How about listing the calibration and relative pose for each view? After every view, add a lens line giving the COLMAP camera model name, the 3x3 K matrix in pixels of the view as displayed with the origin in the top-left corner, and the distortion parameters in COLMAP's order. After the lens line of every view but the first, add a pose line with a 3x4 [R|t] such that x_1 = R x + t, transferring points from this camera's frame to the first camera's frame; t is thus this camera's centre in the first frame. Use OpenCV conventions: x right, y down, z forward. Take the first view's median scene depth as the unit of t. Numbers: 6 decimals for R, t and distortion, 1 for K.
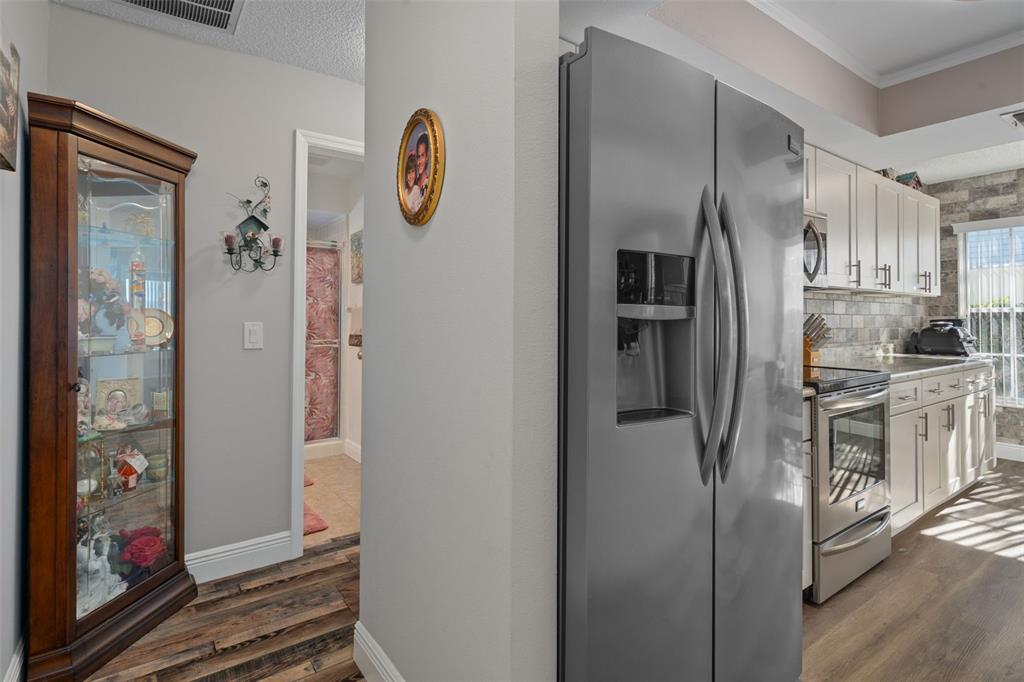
lens RADIAL K [[500.1, 0, 510.5], [0, 500.1, 319.1], [0, 0, 1]] dist [0.000030, -0.000506]
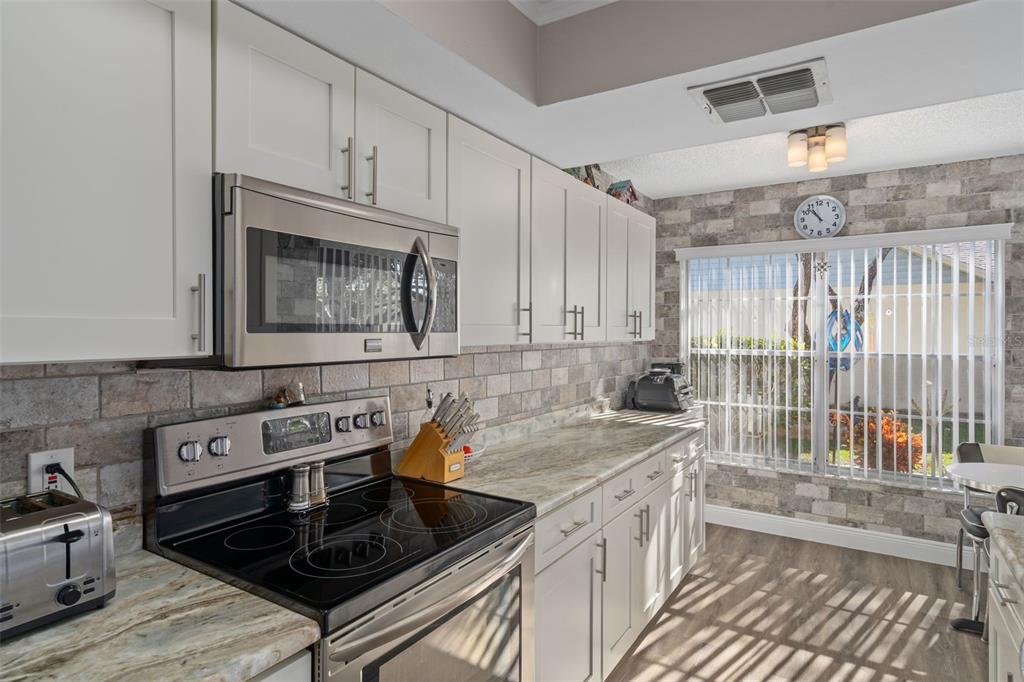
lens RADIAL K [[545.8, 0, 512.0], [0, 545.8, 341.0], [0, 0, 1]] dist [0.001084, 0.000125]
pose [[0.929915, -0.009362, 0.367656, 0.317923], [-0.001128, 0.999599, 0.028306, -0.066742], [-0.367773, -0.026737, 0.929531, 0.265436]]
